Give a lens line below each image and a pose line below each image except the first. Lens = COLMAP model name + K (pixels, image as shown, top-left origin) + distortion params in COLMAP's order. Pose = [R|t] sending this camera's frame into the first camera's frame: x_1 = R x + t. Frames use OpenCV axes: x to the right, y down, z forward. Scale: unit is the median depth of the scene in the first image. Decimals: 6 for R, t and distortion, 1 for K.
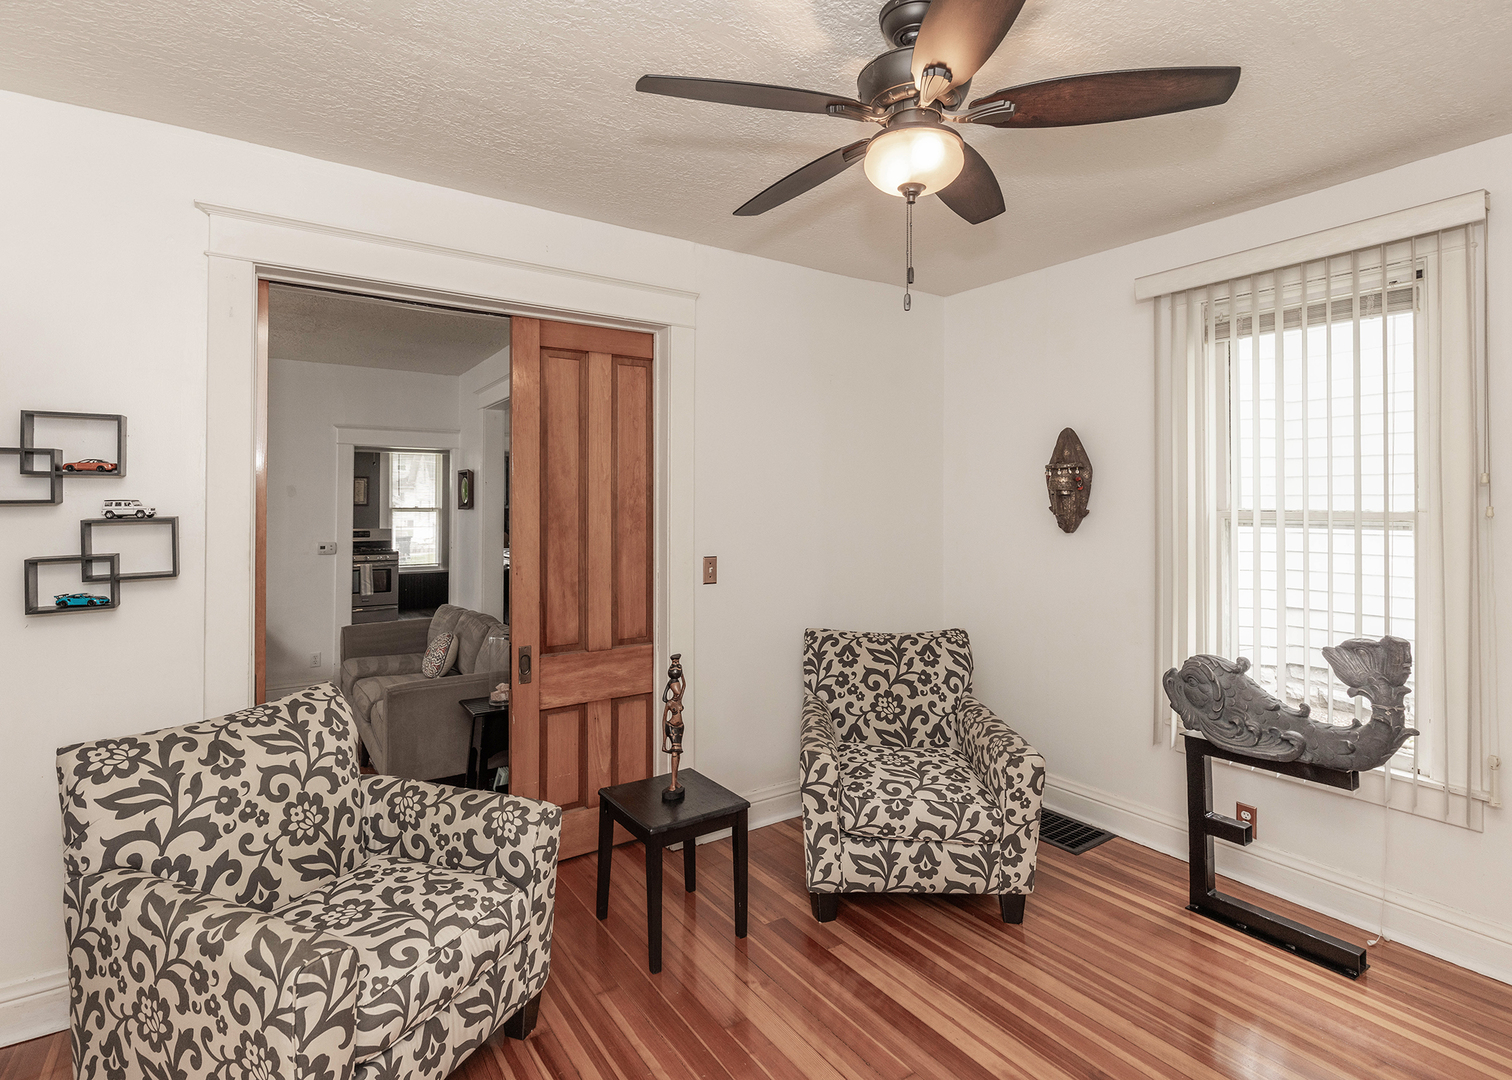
lens RADIAL K [[745.7, 0, 750.4], [0, 745.7, 495.7], [0, 0, 1]] dist [0.000948, -0.000674]
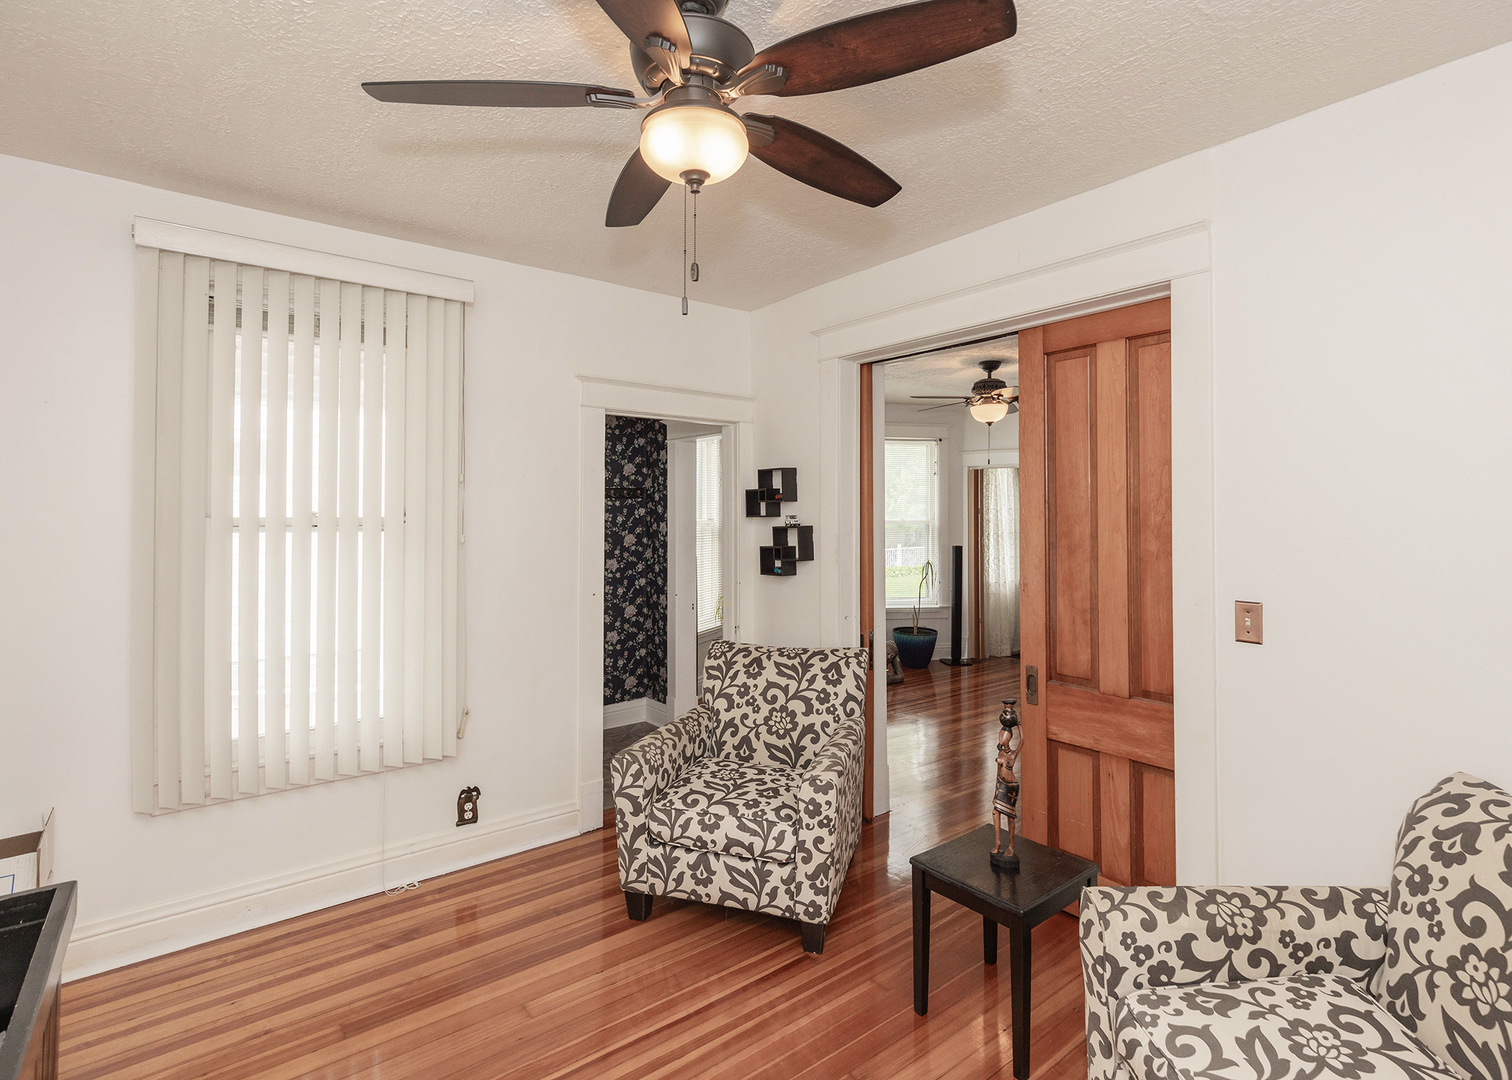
lens RADIAL K [[745.7, 0, 750.4], [0, 745.7, 495.7], [0, 0, 1]] dist [0.000948, -0.000674]
pose [[0.066102, -0.018730, -0.997637, 0.651874], [0.009225, 0.999793, -0.018159, -0.005401], [0.997770, -0.008003, 0.066261, 0.577739]]
